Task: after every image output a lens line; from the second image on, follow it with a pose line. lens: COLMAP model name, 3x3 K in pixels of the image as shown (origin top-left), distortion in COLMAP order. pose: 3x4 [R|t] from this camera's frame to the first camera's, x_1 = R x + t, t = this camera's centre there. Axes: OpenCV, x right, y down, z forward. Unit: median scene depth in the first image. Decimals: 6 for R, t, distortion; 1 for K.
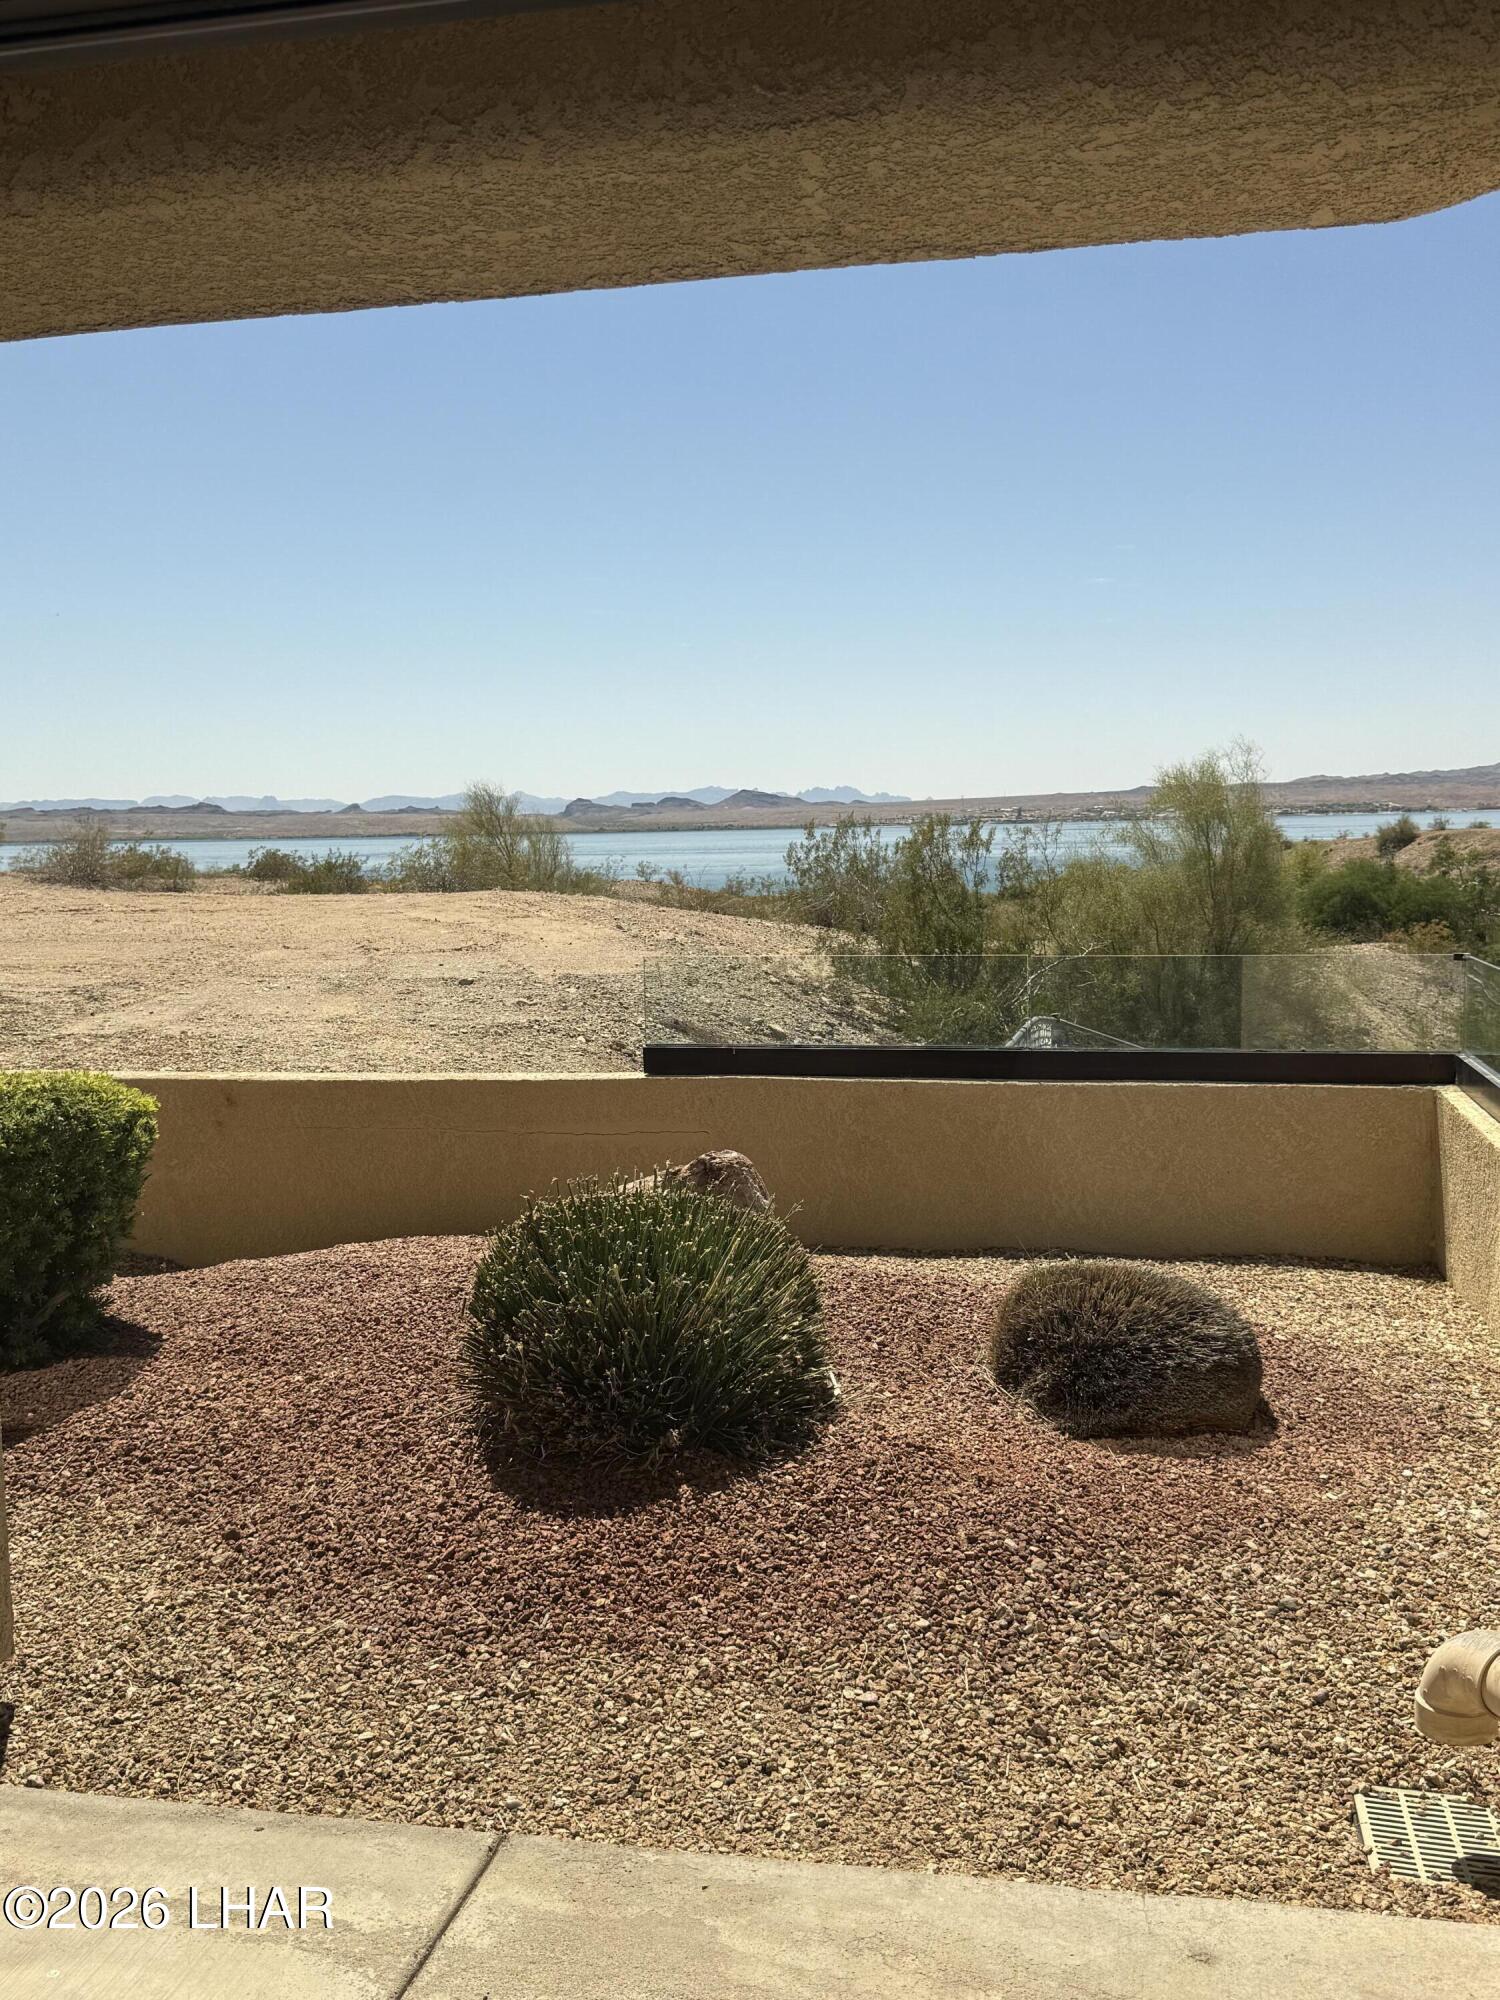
lens RADIAL K [[1857.4, 0, 750.0], [0, 1857.4, 1000.0], [0, 0, 1]] dist [0.191681, -0.335835]
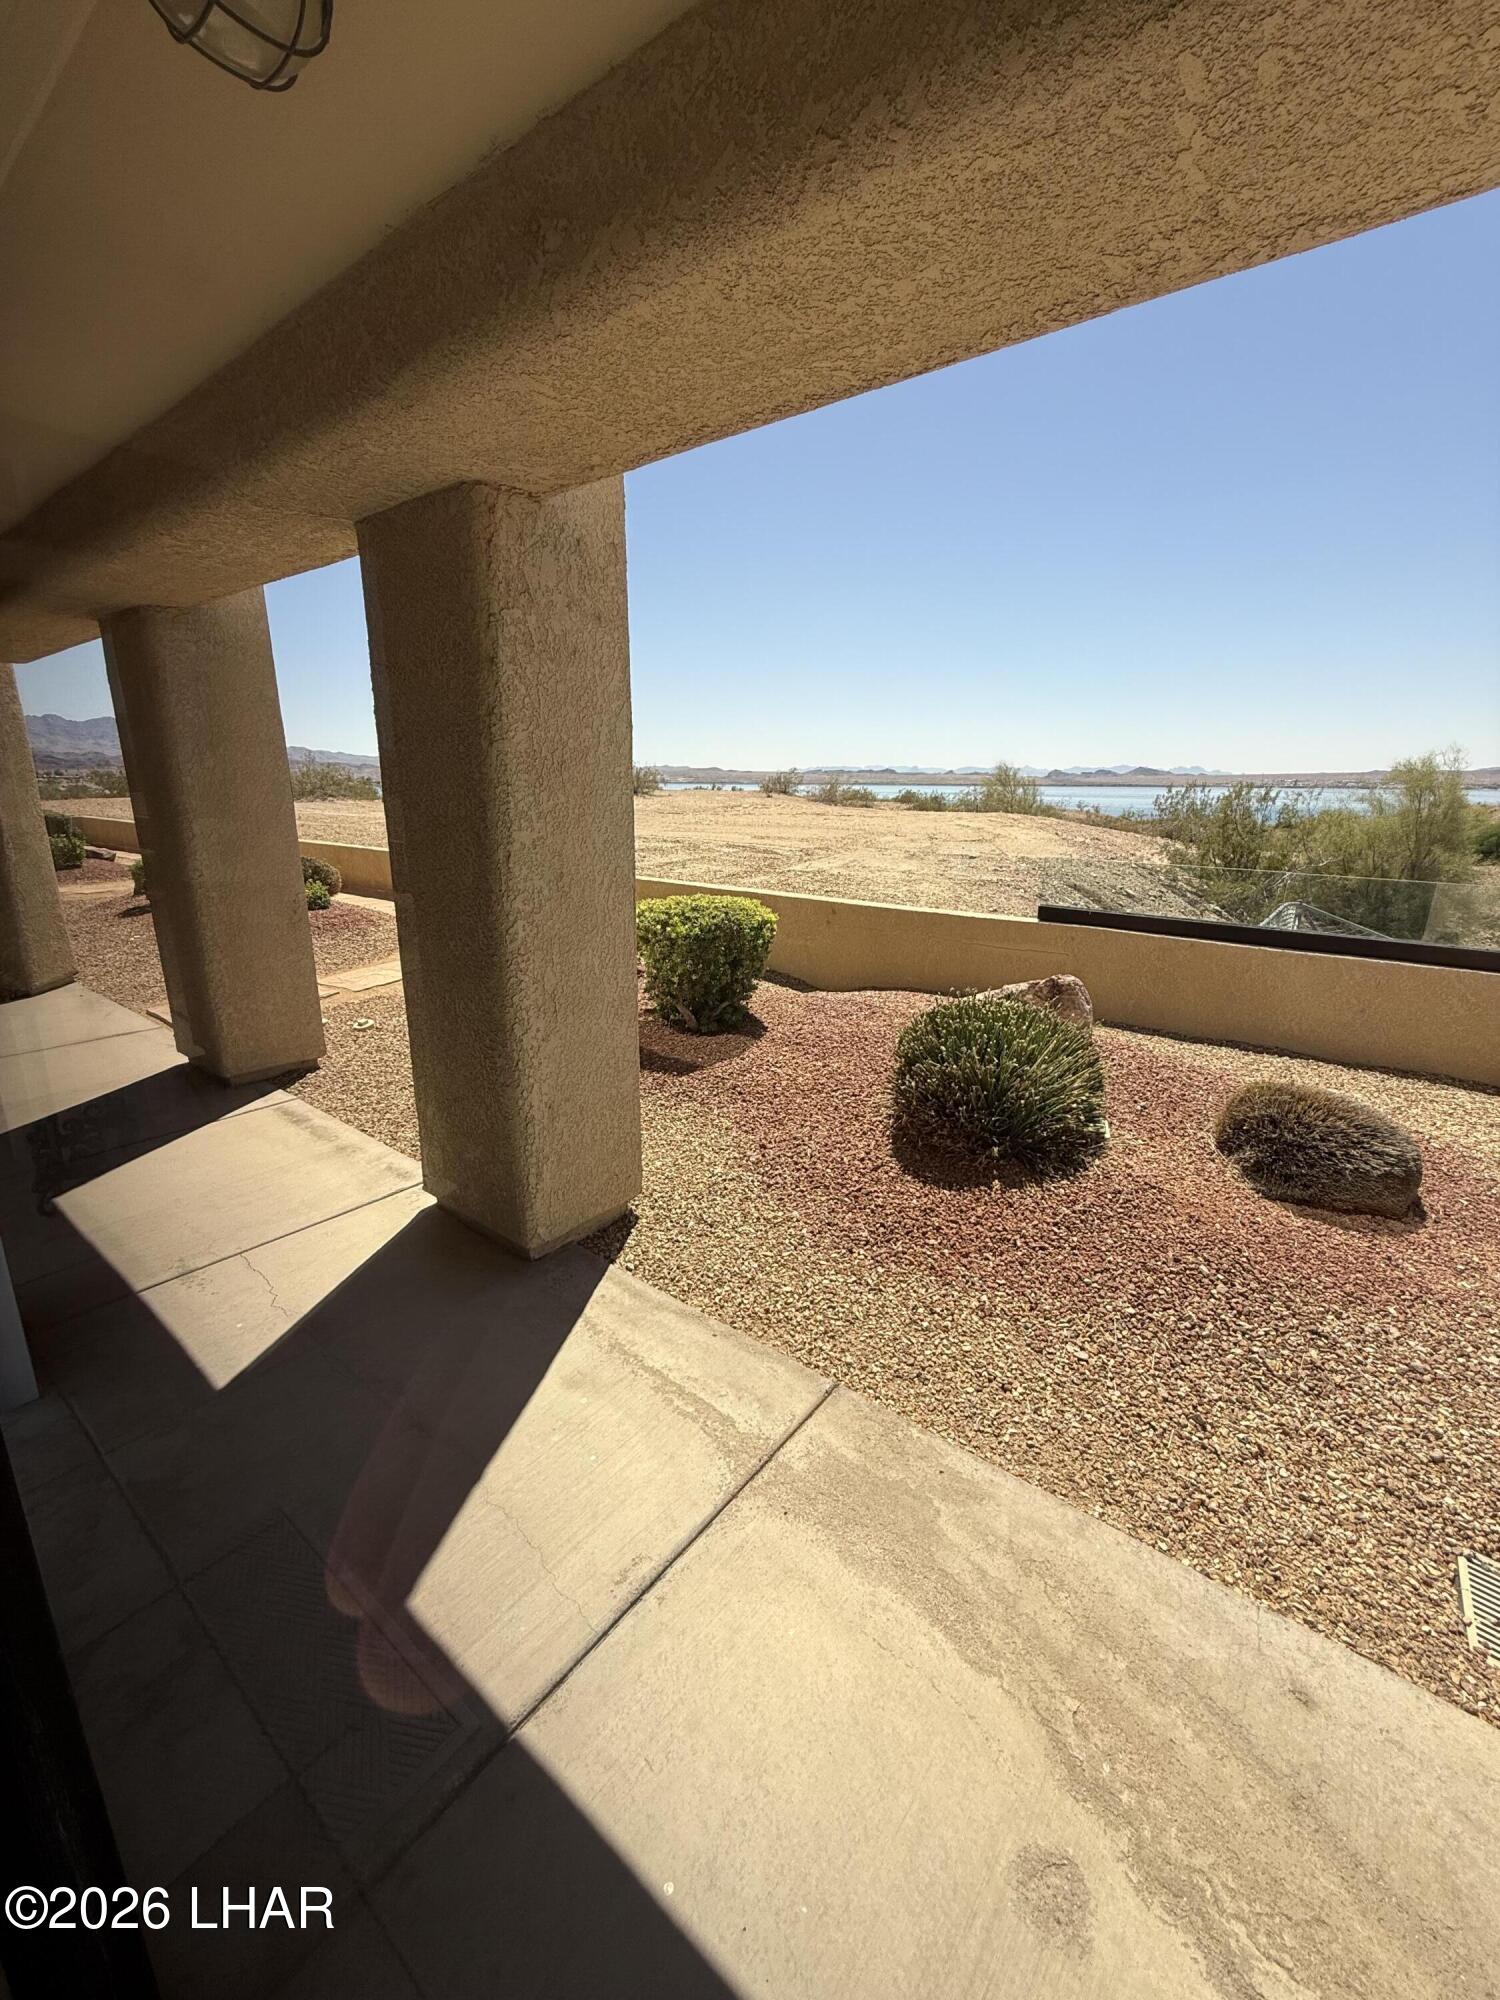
lens RADIAL K [[796.8, 0, 751.6], [0, 796.8, 995.5], [0, 0, 1]] dist [0.004417, -0.000292]
pose [[0.904506, 0.138840, -0.403228, 0.032856], [-0.067888, 0.980340, 0.185269, -0.028491], [0.421023, -0.140202, 0.896149, 0.270322]]
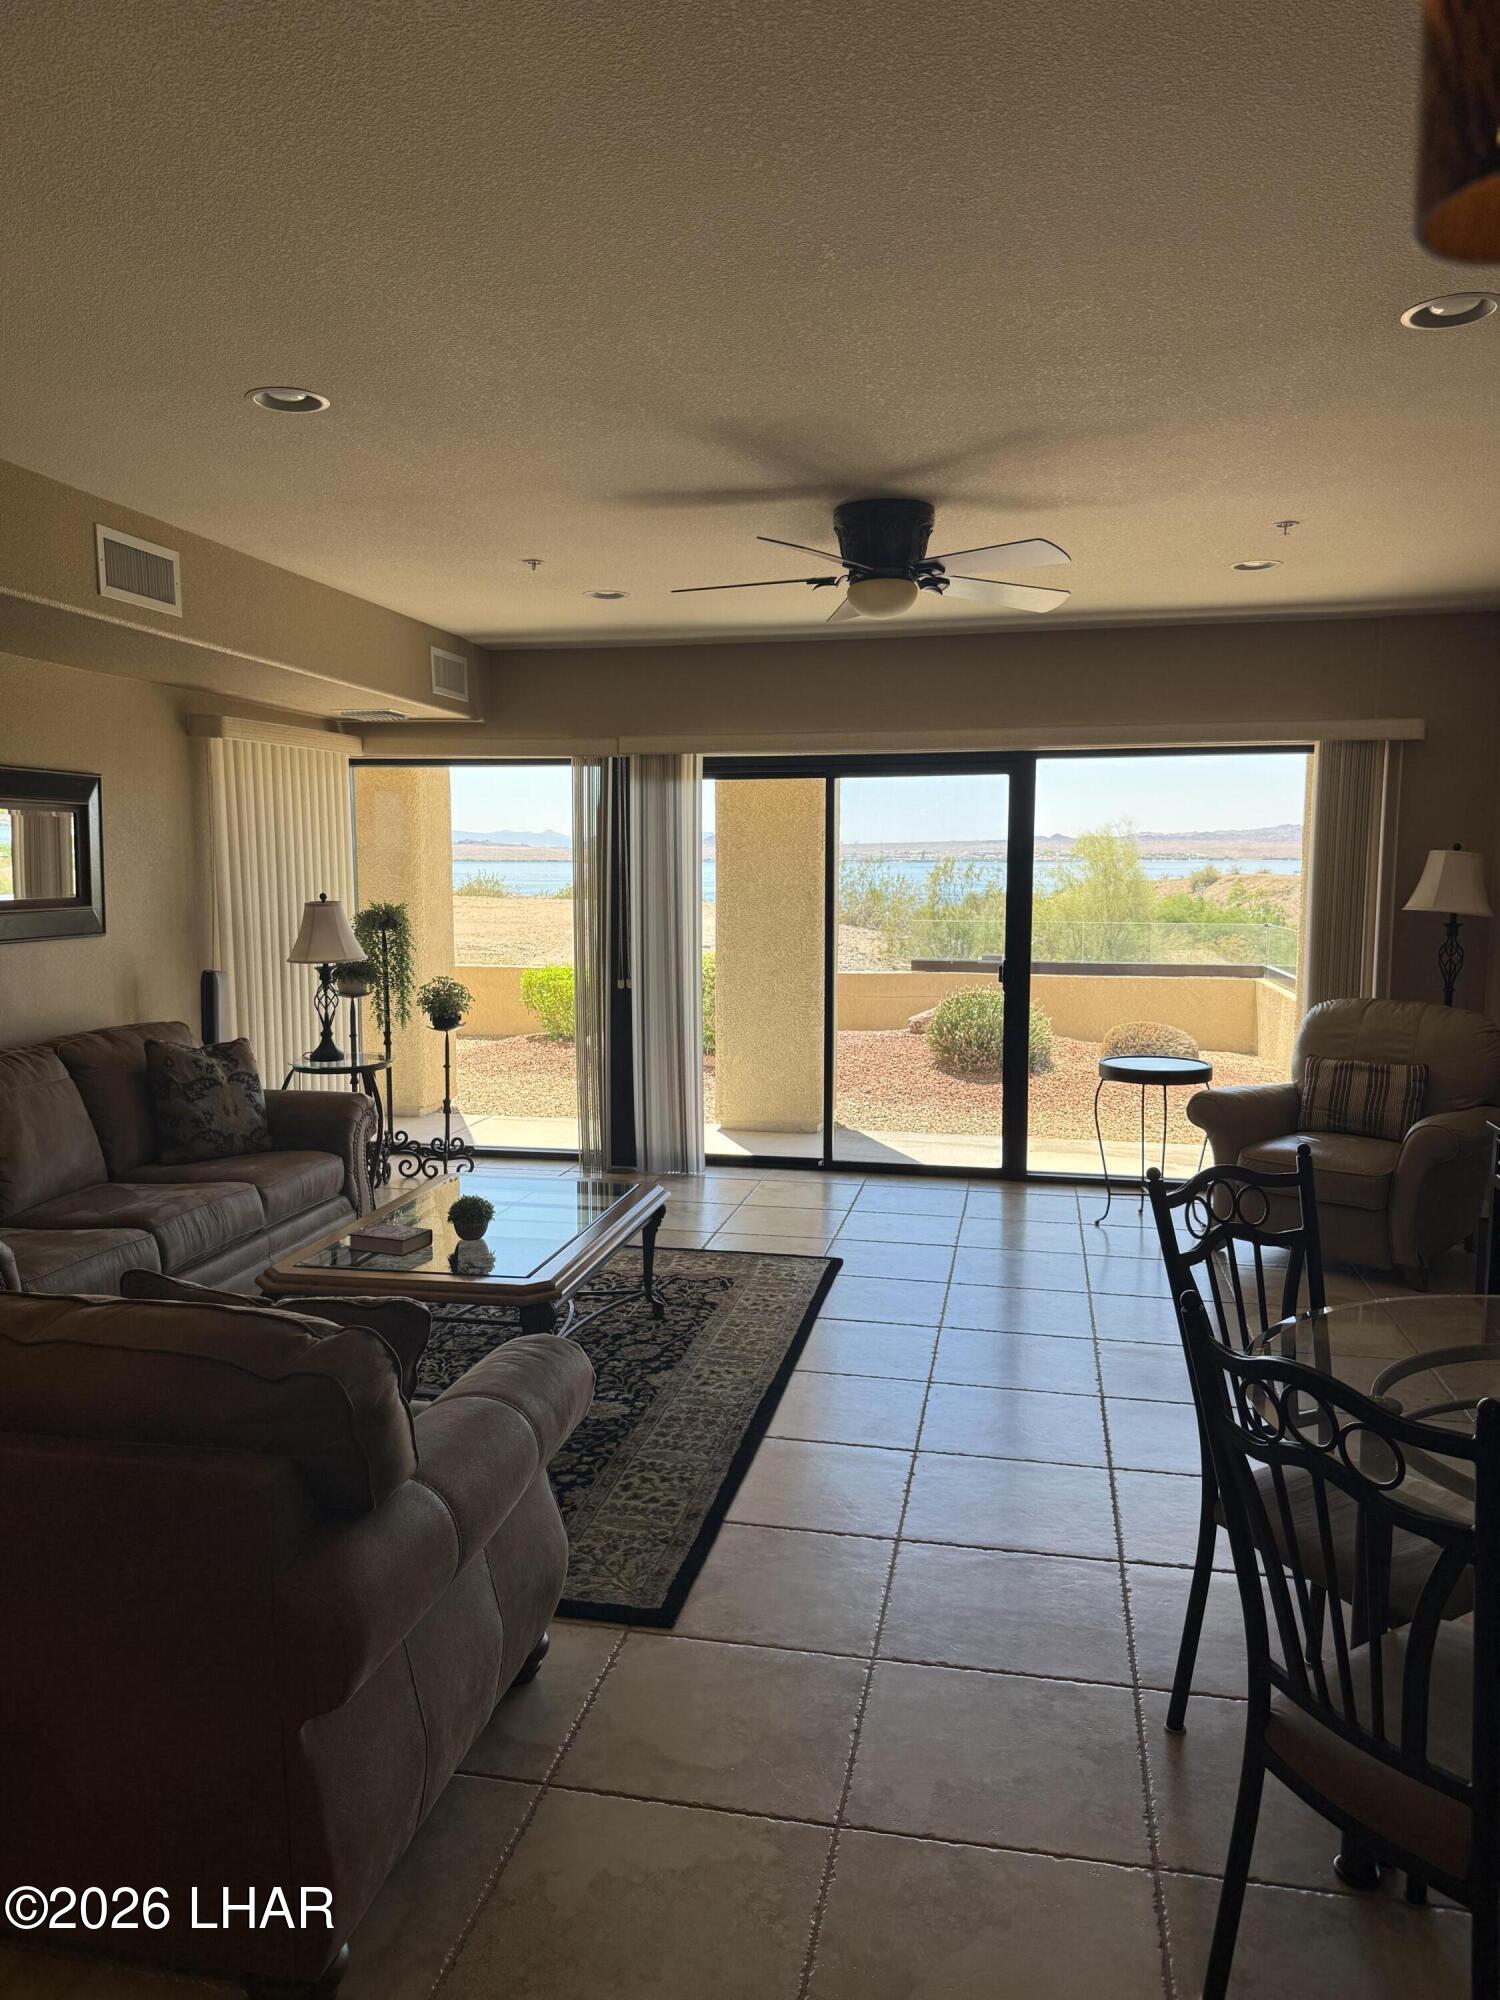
lens RADIAL K [[1403.5, 0, 750.0], [0, 1403.5, 1000.0], [0, 0, 1]] dist [0.072213, -0.000178]
pose [[0.999580, 0.019328, 0.021602, -0.589074], [-0.019467, 0.999791, 0.006227, 0.137666], [-0.021477, -0.006645, 0.999747, -1.455220]]
